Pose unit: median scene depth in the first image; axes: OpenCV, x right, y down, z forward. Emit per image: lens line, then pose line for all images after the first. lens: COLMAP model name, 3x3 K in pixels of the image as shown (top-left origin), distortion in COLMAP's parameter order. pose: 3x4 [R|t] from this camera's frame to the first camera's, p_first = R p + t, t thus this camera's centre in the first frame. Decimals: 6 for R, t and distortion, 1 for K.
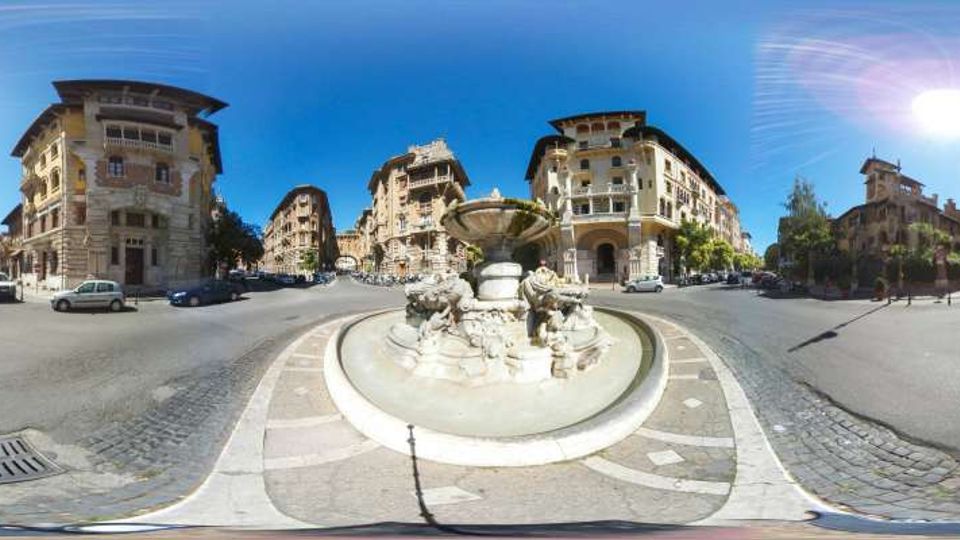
lens RADIAL K [[1028.9, 0, 476.7], [0, 1028.9, 266.4], [0, 0, 1]] dist [-0.180576, 0.093951]
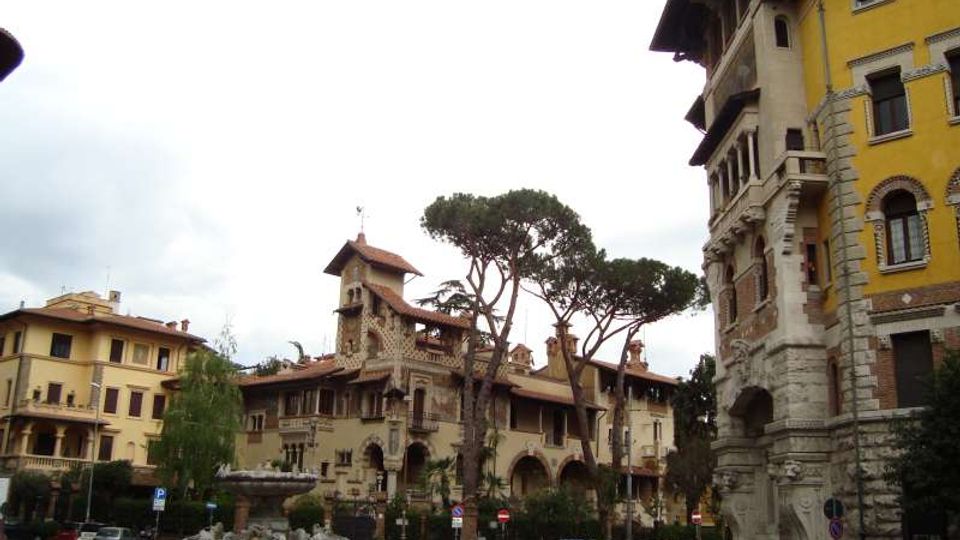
lens RADIAL K [[1028.9, 0, 476.7], [0, 1028.9, 266.4], [0, 0, 1]] dist [-0.180576, 0.093951]
pose [[0.888991, 0.135274, 0.437489, 0.240345], [-0.024998, 0.968283, -0.248601, -0.000043], [-0.457242, 0.210067, 0.864177, 0.578612]]
